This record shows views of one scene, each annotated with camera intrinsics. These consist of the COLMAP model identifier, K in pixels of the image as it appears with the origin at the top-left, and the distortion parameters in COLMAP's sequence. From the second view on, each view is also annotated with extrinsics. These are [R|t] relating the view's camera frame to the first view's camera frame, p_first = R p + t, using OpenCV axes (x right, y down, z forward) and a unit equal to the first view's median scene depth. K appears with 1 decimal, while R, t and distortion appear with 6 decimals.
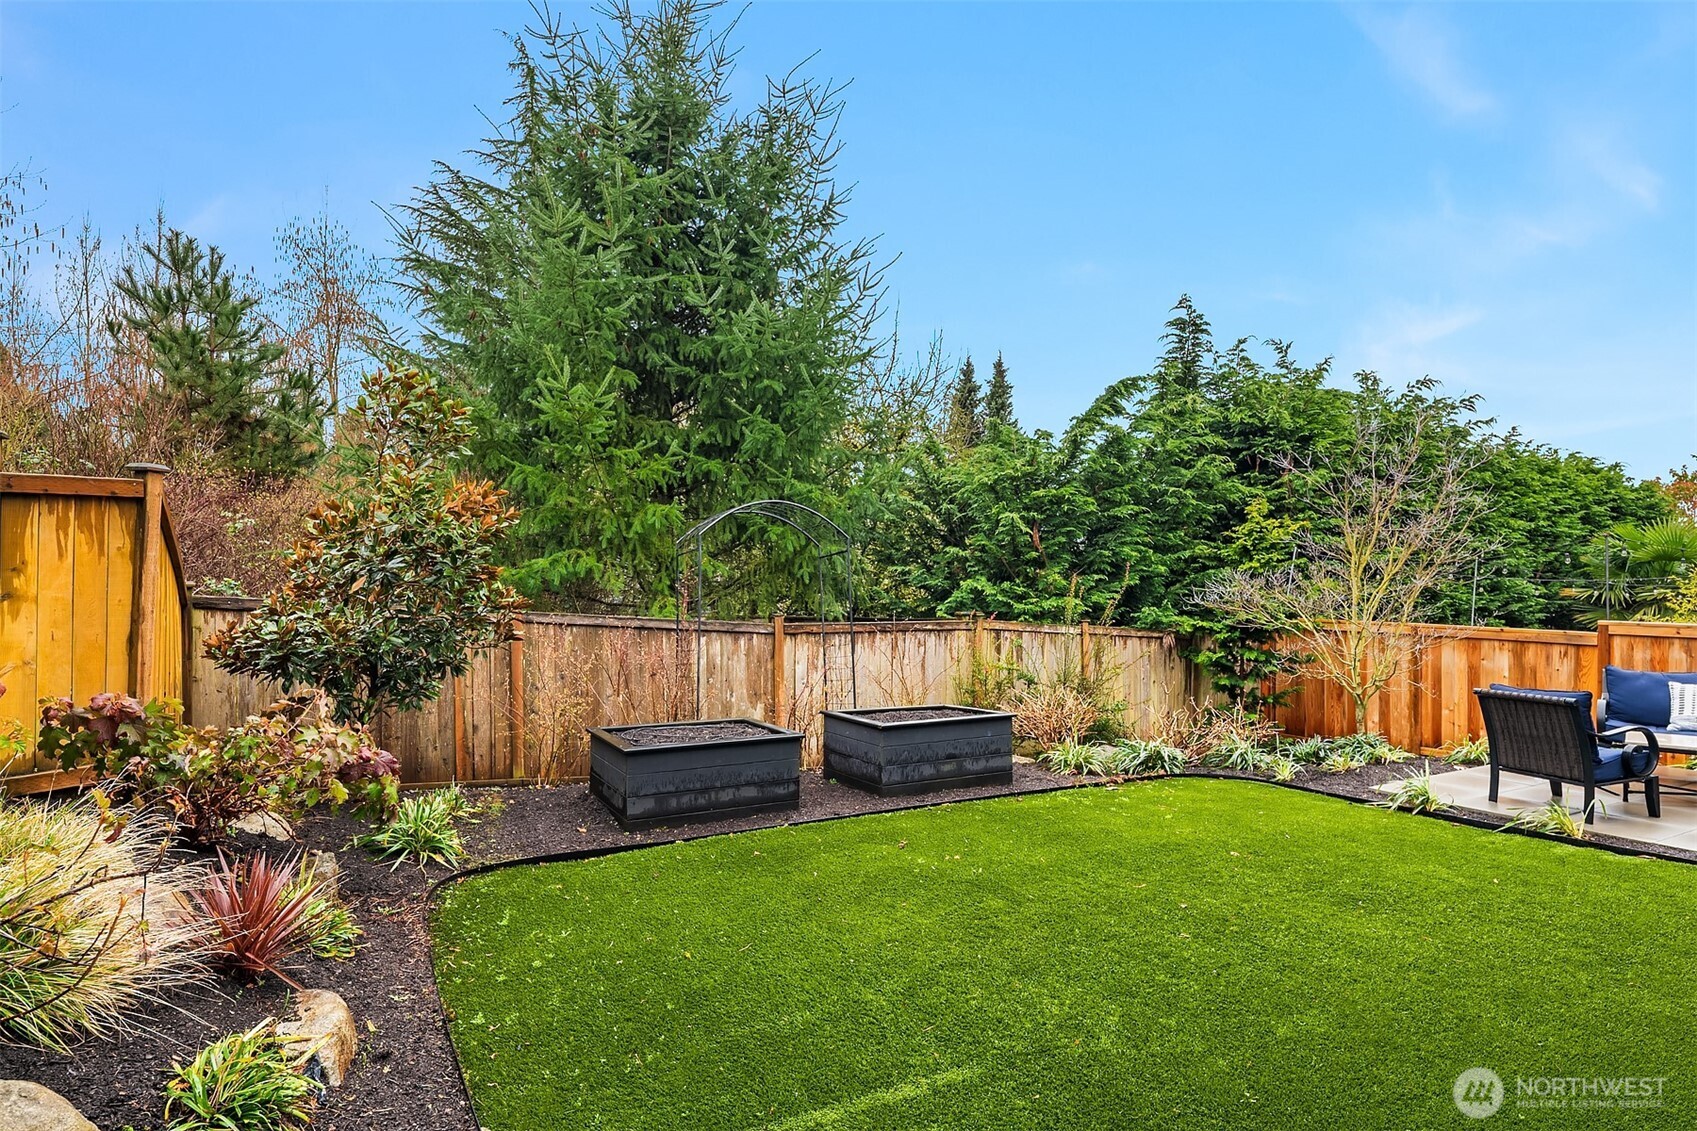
lens RADIAL K [[936.7, 0, 848.5], [0, 936.7, 565.5], [0, 0, 1]] dist [-0.018963, 0.000291]
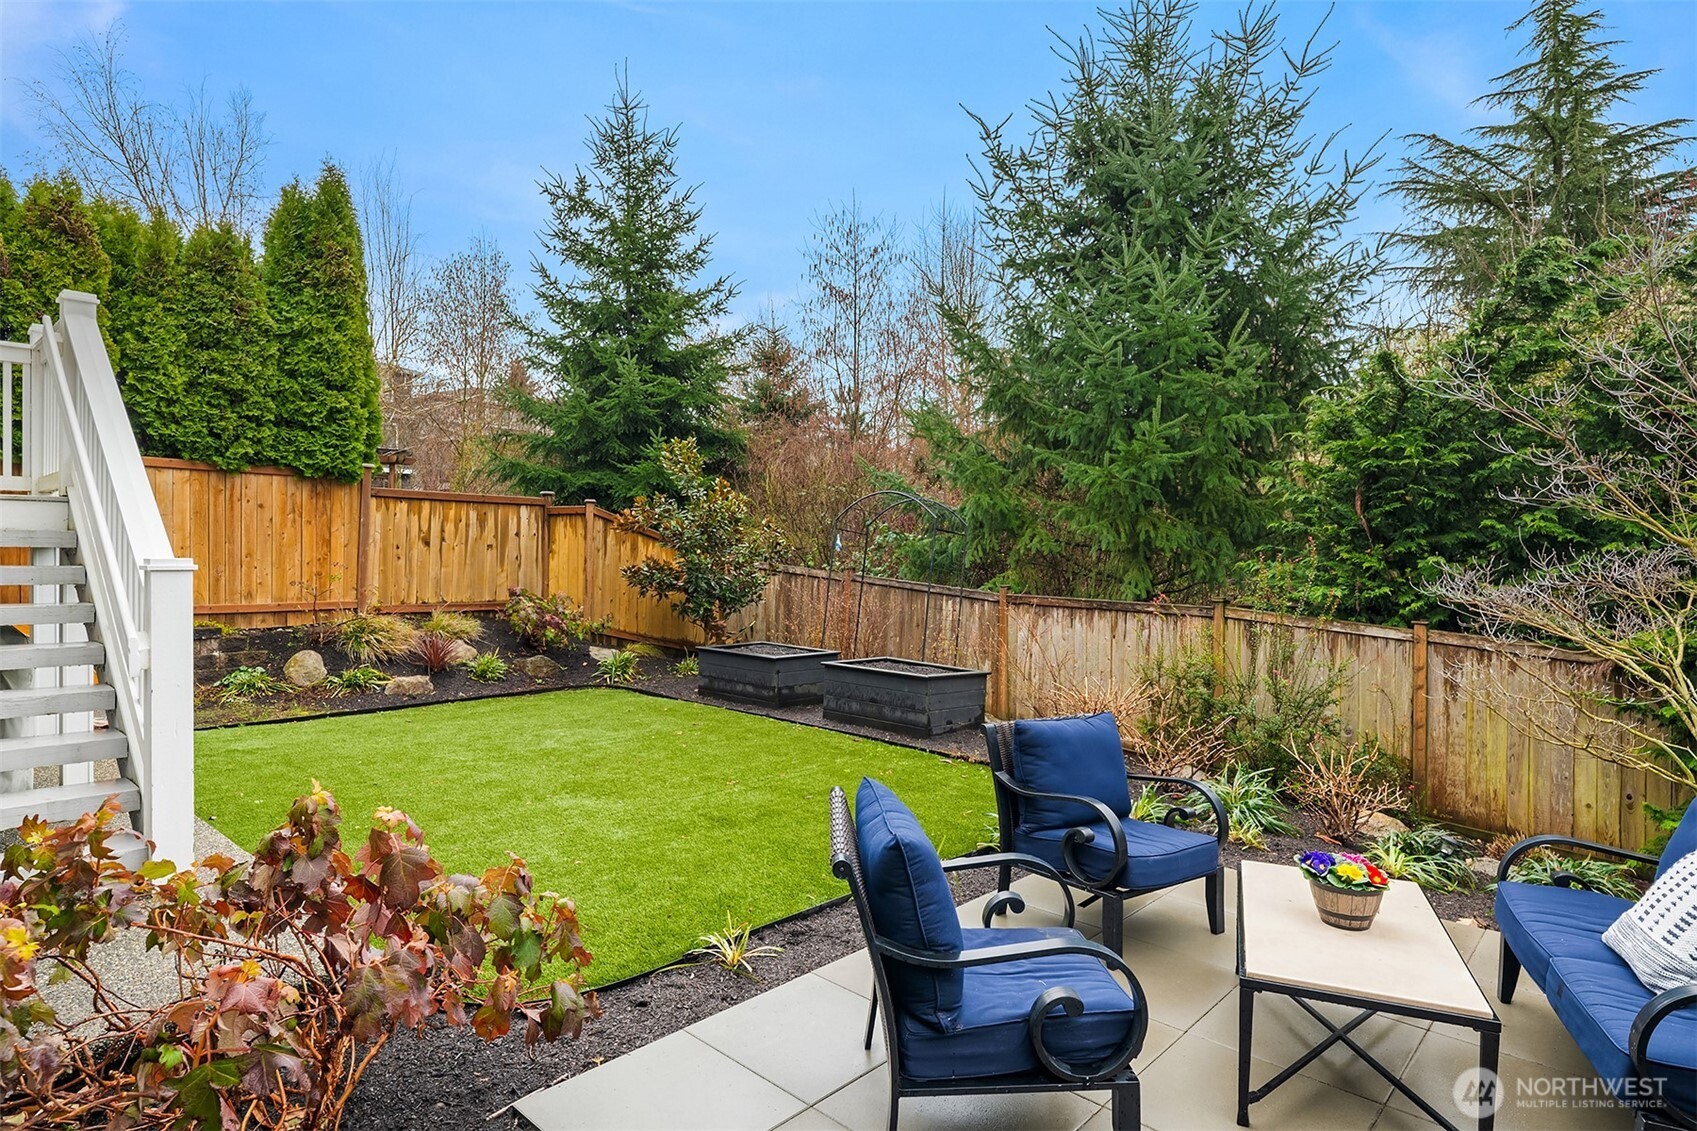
lens RADIAL K [[936.7, 0, 848.5], [0, 936.7, 565.5], [0, 0, 1]] dist [-0.018963, 0.000291]
pose [[0.312137, 0.018462, -0.949858, 0.619734], [-0.008764, 0.999825, 0.016554, 0.006852], [0.949997, 0.003158, 0.312244, 0.302784]]
